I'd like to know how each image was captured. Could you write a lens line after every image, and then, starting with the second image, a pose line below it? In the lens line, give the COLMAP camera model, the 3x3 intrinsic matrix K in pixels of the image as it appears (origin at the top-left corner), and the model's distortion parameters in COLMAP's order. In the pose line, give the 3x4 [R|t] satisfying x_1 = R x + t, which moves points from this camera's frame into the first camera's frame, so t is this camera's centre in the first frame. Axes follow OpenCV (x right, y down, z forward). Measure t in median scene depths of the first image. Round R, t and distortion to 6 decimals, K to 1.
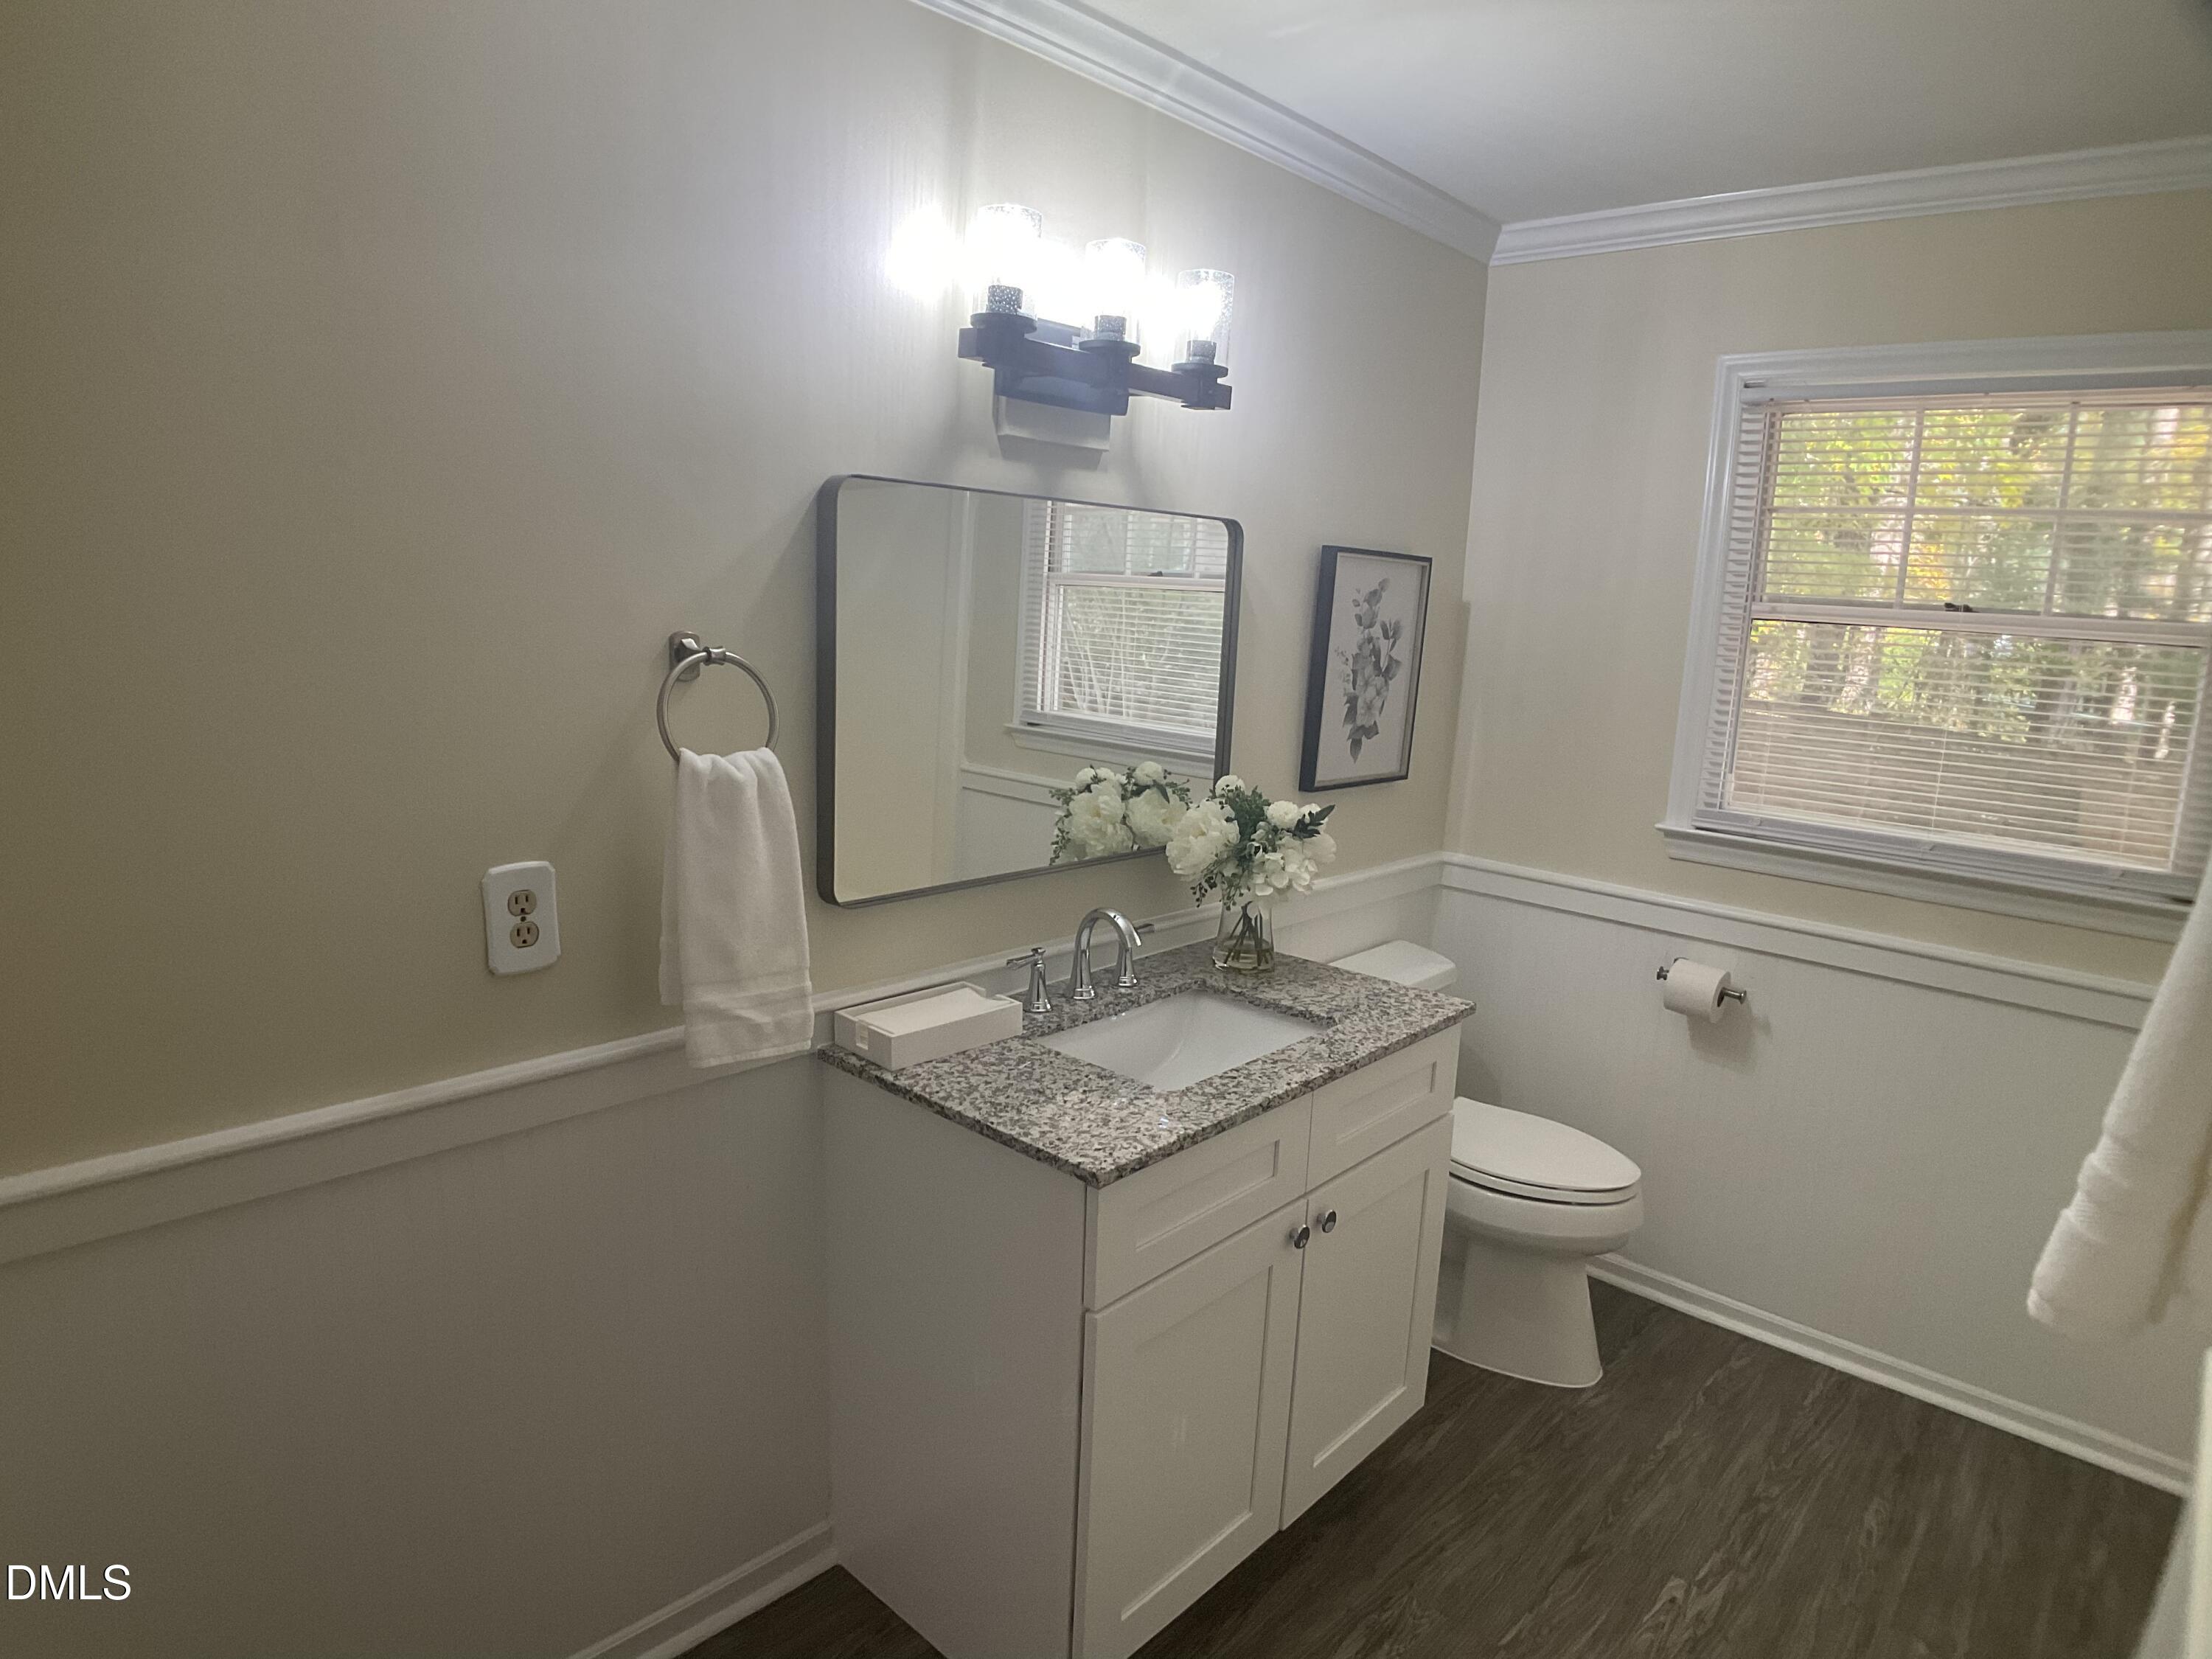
lens RADIAL K [[1262.1, 0, 1089.1], [0, 1262.1, 835.9], [0, 0, 1]] dist [-0.074819, -0.008984]
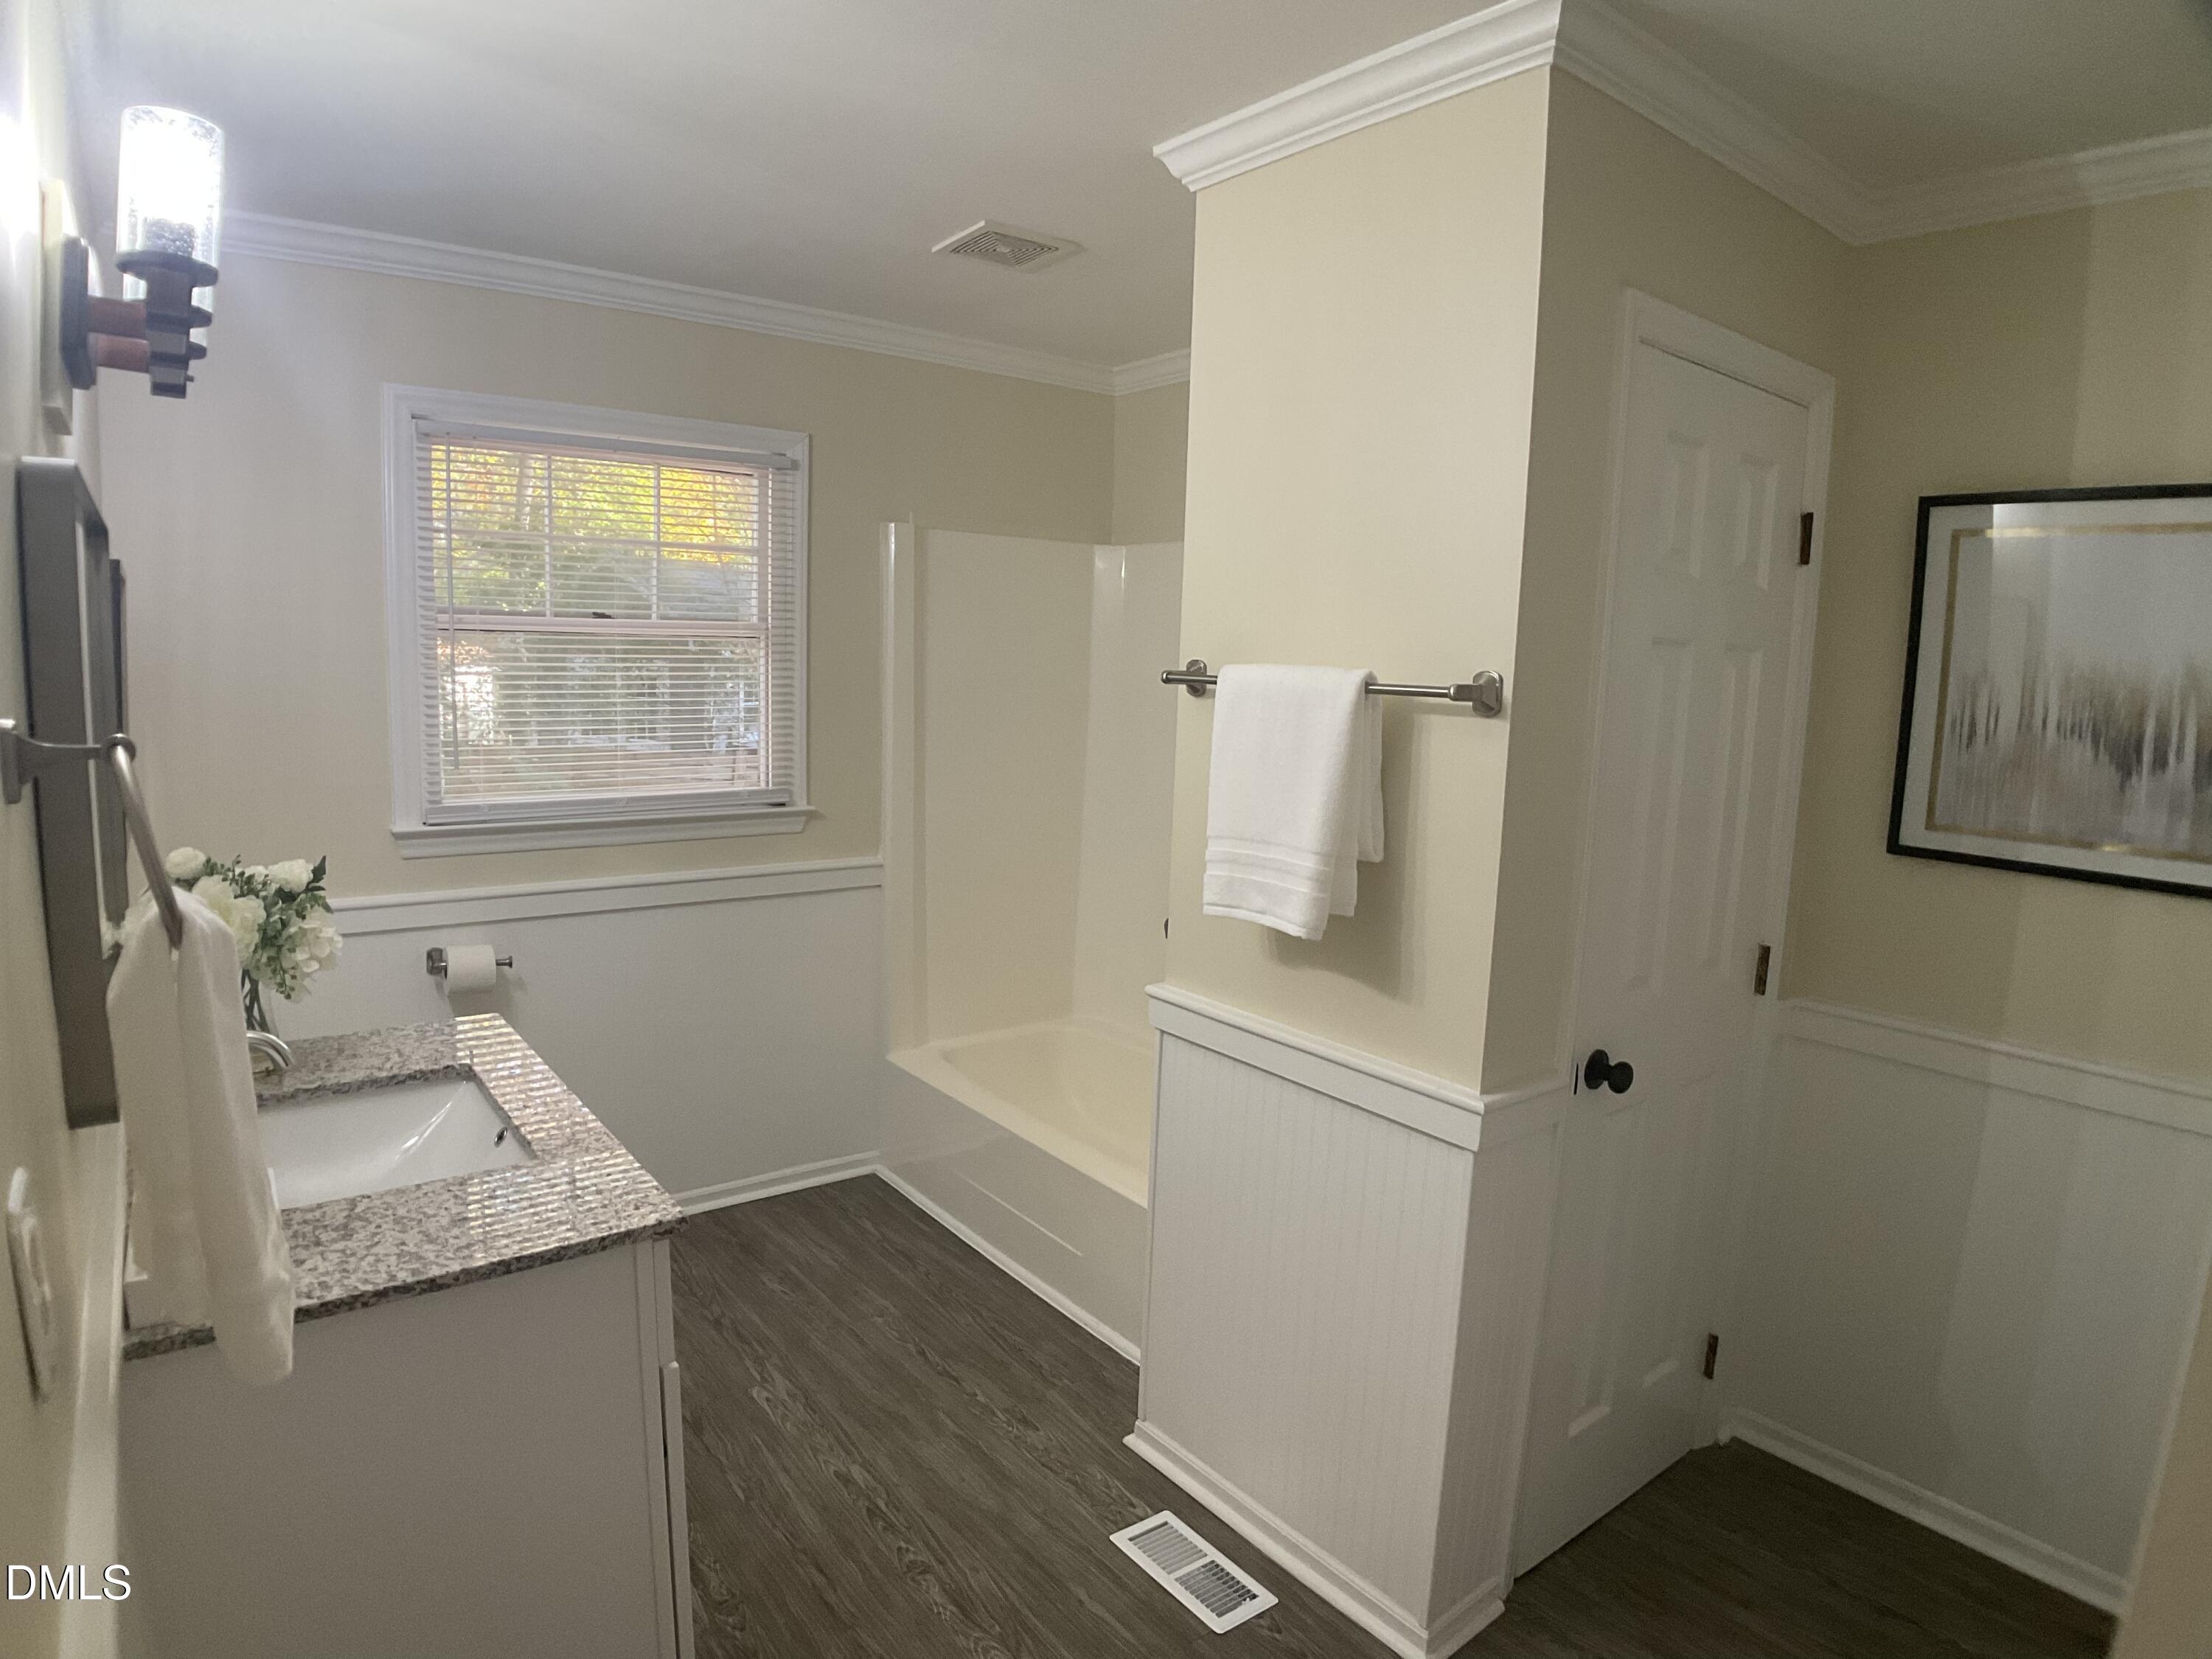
lens RADIAL K [[1262.1, 0, 1089.1], [0, 1262.1, 835.9], [0, 0, 1]] dist [-0.074819, -0.008984]
pose [[0.155549, -0.176249, 0.971978, -0.585025], [0.160542, 0.975383, 0.151175, -0.085288], [-0.974695, 0.132528, 0.180015, 0.321898]]
